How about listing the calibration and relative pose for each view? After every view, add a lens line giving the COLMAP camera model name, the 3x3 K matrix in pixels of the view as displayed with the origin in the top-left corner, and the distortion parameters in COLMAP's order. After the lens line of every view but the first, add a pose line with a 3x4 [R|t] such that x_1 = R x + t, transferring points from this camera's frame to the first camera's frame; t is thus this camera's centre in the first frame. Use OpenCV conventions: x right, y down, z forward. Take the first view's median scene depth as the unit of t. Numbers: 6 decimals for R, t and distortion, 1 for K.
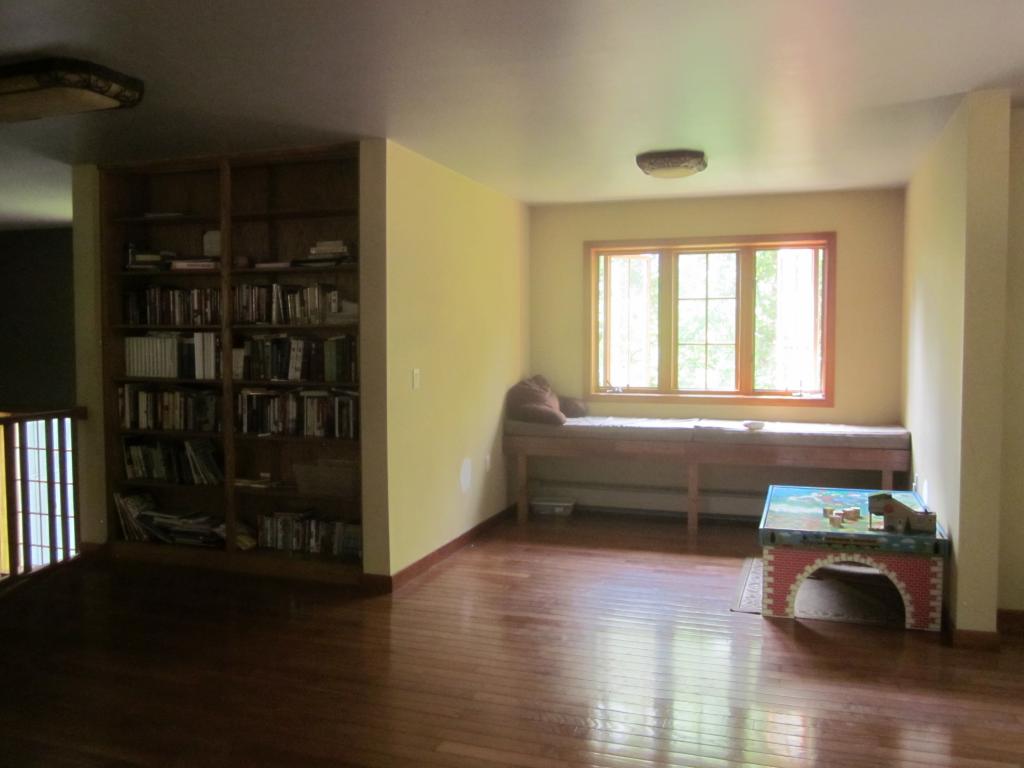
lens RADIAL K [[872.9, 0, 512.0], [0, 872.9, 384.0], [0, 0, 1]] dist [-0.028937, 0.008448]
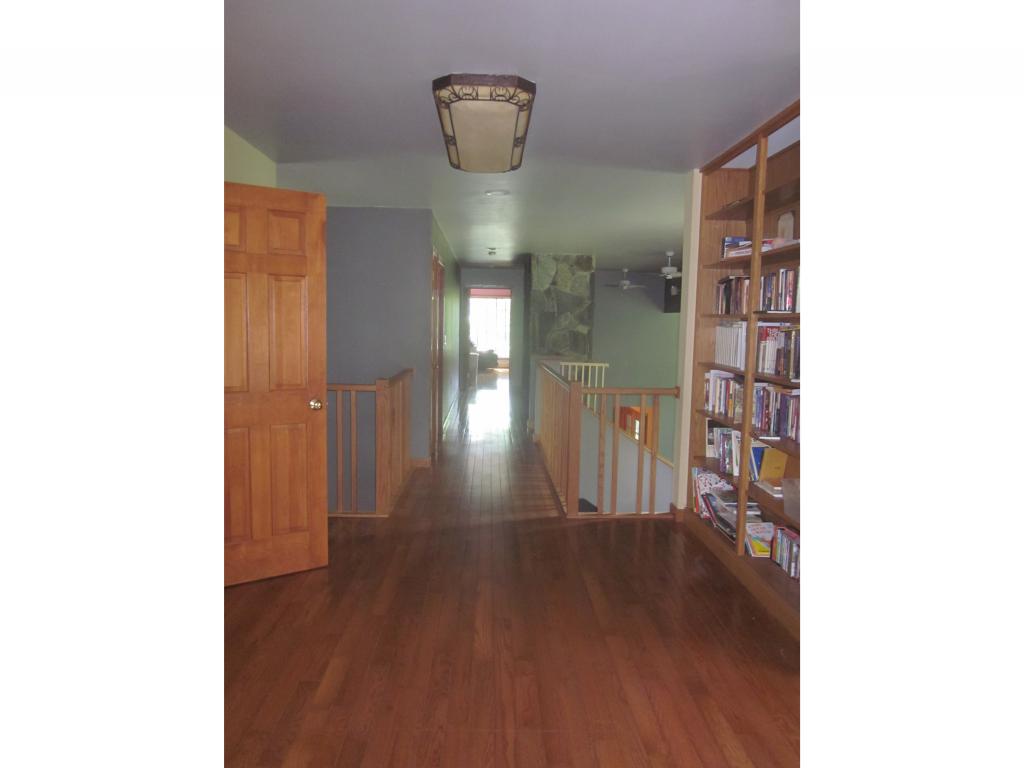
lens RADIAL K [[872.9, 0, 512.0], [0, 872.9, 384.0], [0, 0, 1]] dist [-0.028937, 0.008448]
pose [[0.314743, 0.077912, -0.945974, 0.509841], [-0.074838, 0.995560, 0.057096, -0.025786], [0.946222, 0.052825, 0.319176, 0.432502]]
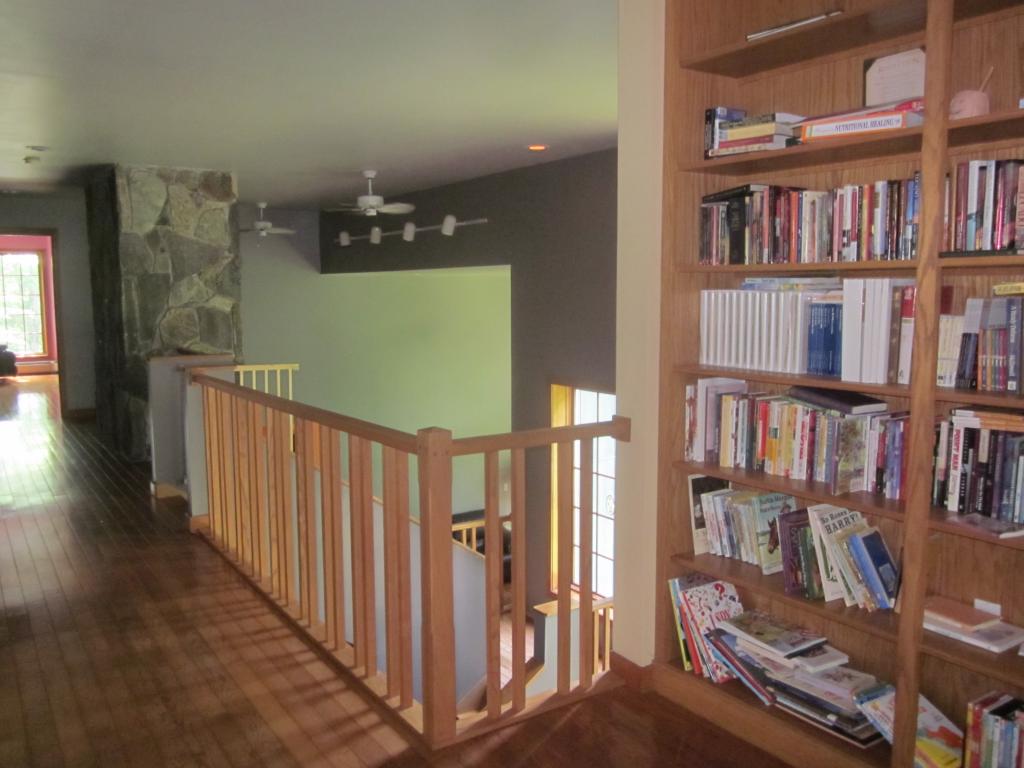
lens RADIAL K [[872.9, 0, 512.0], [0, 872.9, 384.0], [0, 0, 1]] dist [-0.028937, 0.008448]
pose [[0.799804, 0.062121, -0.597038, -0.224402], [-0.030963, 0.997576, 0.062318, -0.026555], [0.599462, -0.031356, 0.799789, 0.519121]]
